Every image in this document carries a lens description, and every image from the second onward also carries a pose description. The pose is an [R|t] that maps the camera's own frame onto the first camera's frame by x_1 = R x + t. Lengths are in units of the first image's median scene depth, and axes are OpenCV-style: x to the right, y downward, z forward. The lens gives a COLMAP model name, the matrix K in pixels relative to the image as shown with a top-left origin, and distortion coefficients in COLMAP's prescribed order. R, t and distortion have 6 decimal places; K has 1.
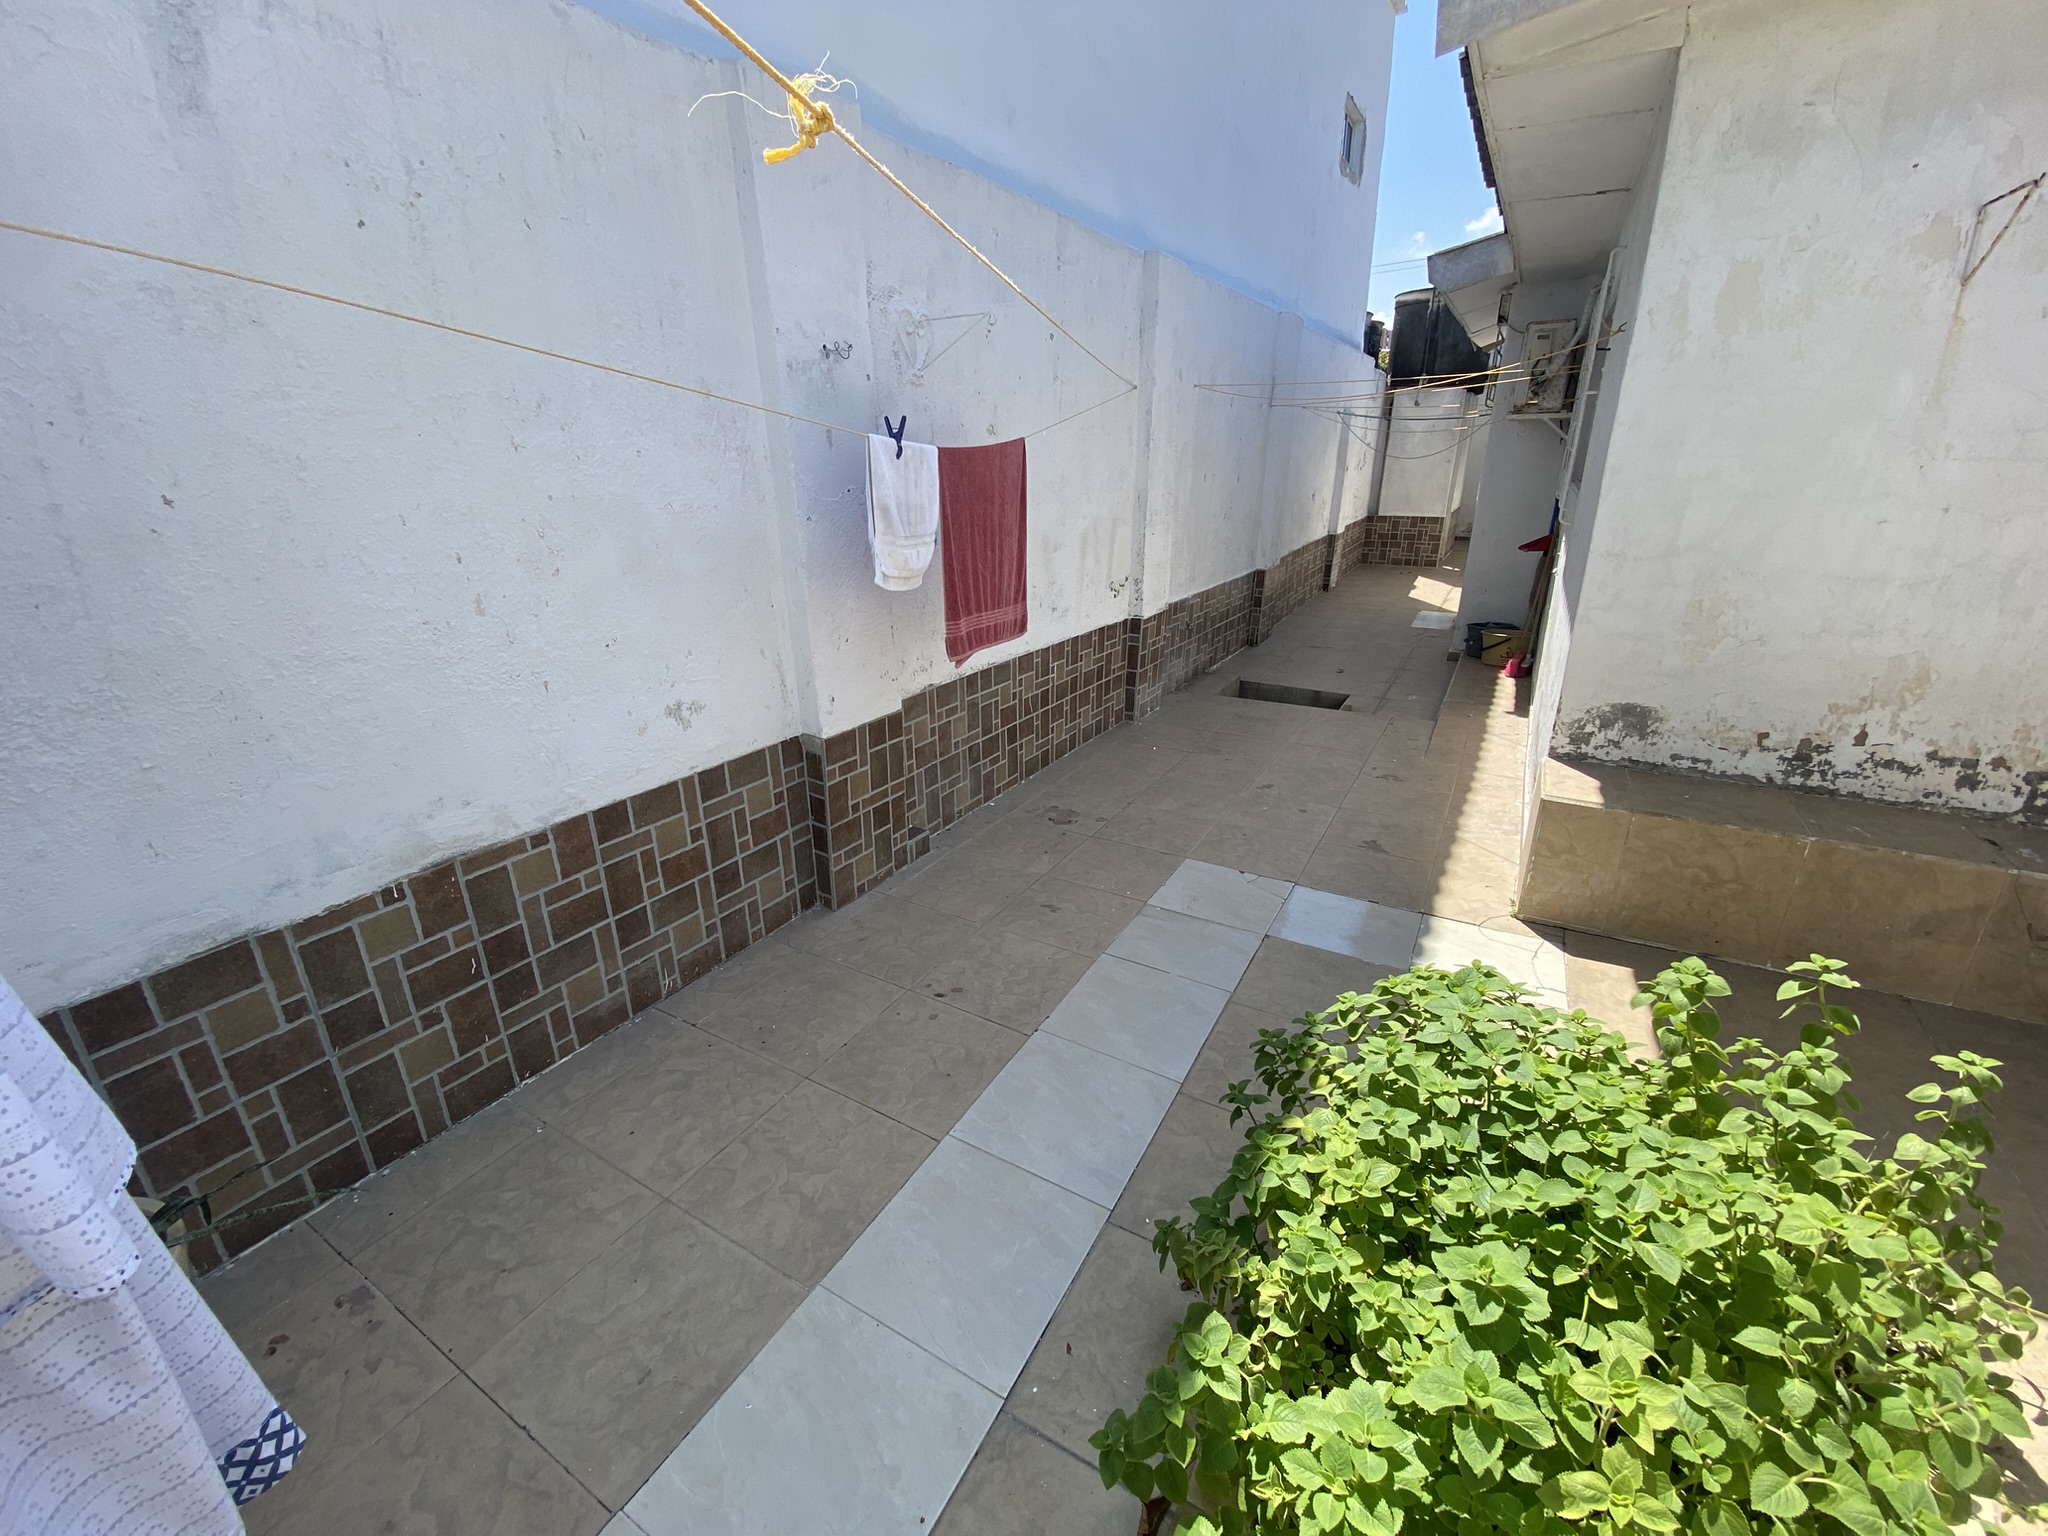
lens RADIAL K [[833.9, 0, 1014.1], [0, 833.9, 762.8], [0, 0, 1]] dist [-0.002732, -0.002856]
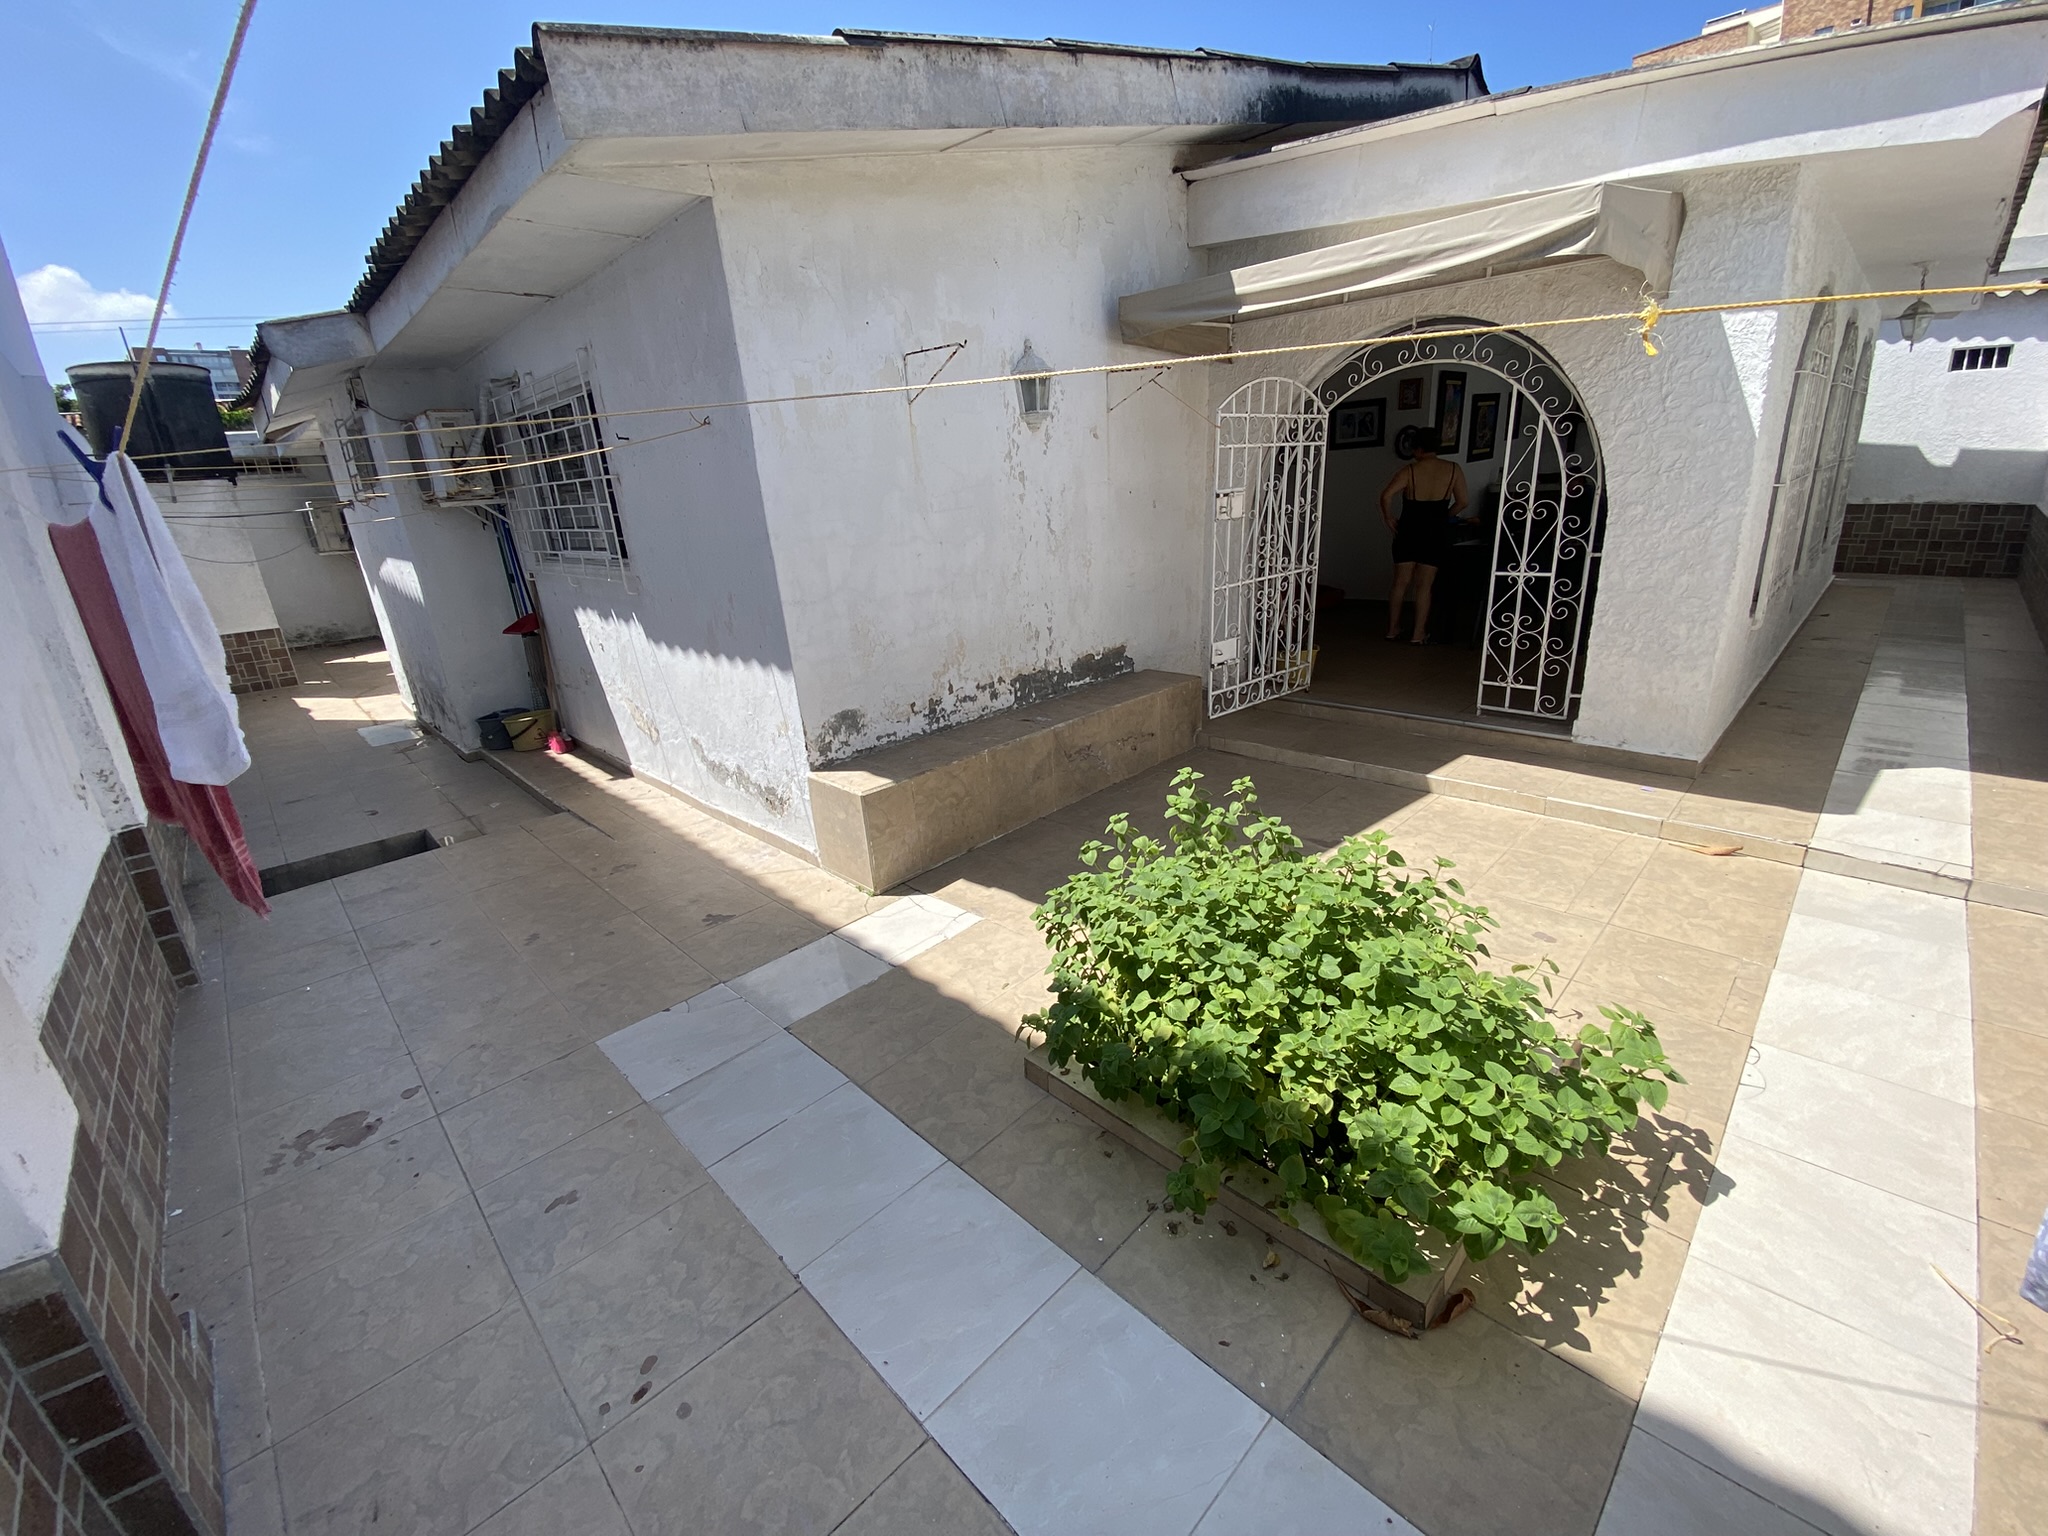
lens RADIAL K [[833.9, 0, 1013.2], [0, 833.9, 770.7], [0, 0, 1]] dist [-0.002732, -0.002856]
pose [[0.253323, -0.307905, 0.917072, -0.420771], [0.393473, 0.898830, 0.193091, -0.139784], [-0.883745, 0.311929, 0.348847, 0.369232]]
